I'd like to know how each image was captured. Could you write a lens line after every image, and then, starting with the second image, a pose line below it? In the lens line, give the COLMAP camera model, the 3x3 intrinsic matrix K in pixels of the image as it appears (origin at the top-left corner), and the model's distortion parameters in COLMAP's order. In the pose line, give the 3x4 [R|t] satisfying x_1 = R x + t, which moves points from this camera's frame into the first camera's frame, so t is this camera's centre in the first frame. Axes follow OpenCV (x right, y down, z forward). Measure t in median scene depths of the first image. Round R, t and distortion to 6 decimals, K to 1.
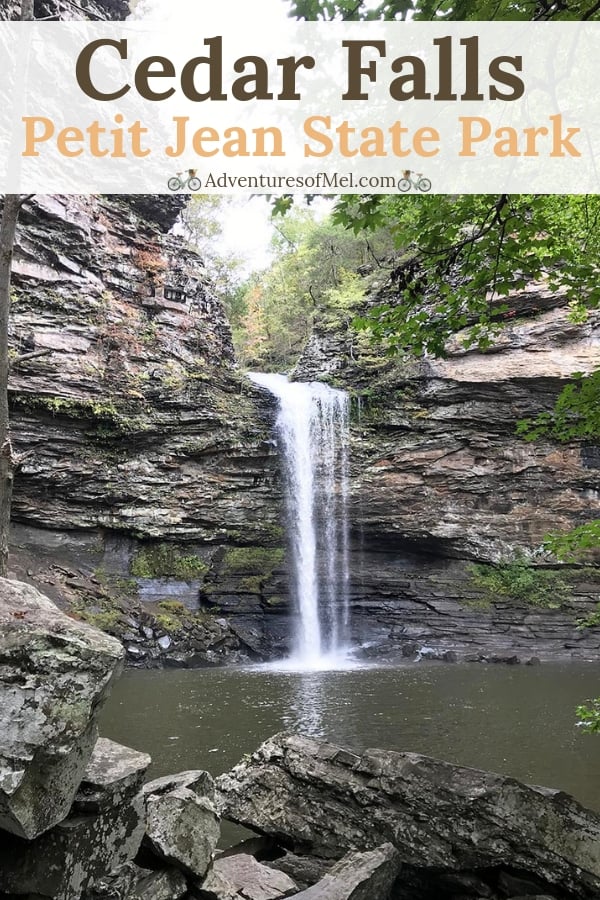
lens RADIAL K [[770.6, 0, 322.5], [0, 770.6, 432.7], [0, 0, 1]] dist [0.019677, -0.007272]
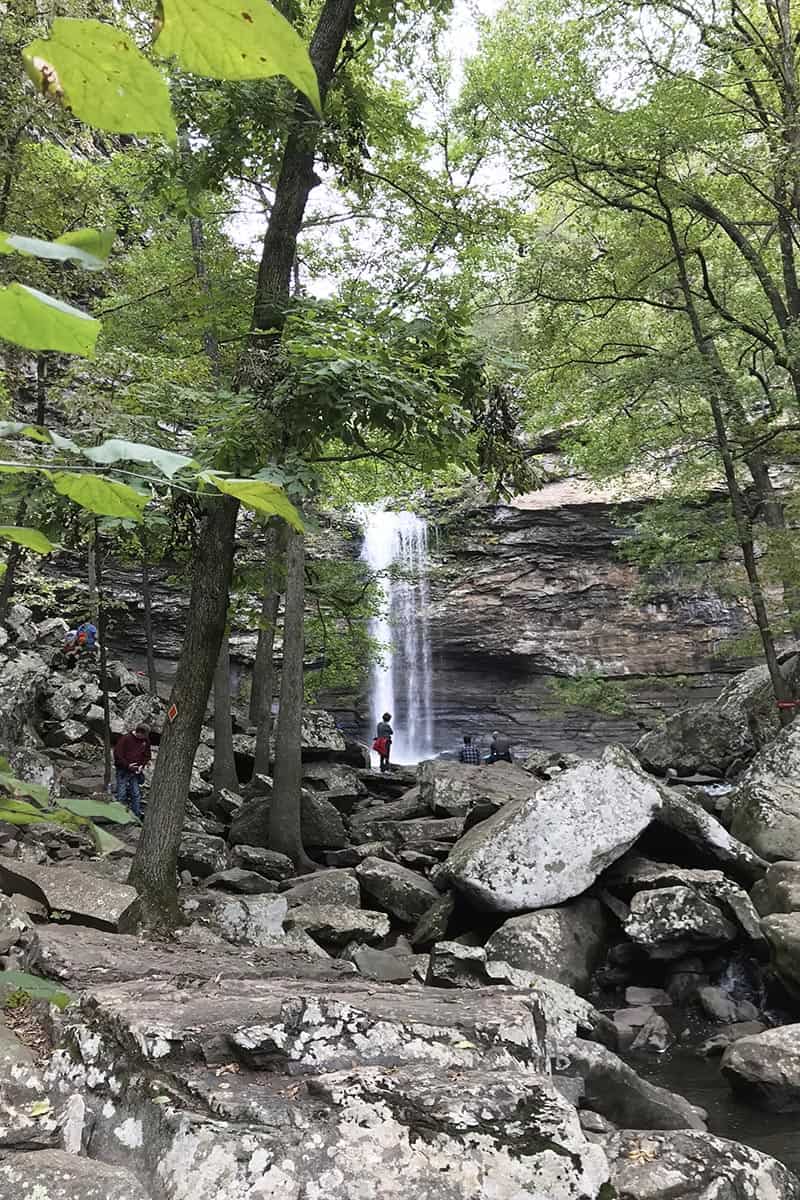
lens RADIAL K [[1027.5, 0, 430.0], [0, 1027.5, 576.9], [0, 0, 1]] dist [0.019677, -0.007272]
pose [[0.991787, -0.041767, -0.120890, 0.209971], [0.046520, 0.998241, 0.036759, -0.029105], [0.119142, -0.042081, 0.991985, -0.427118]]
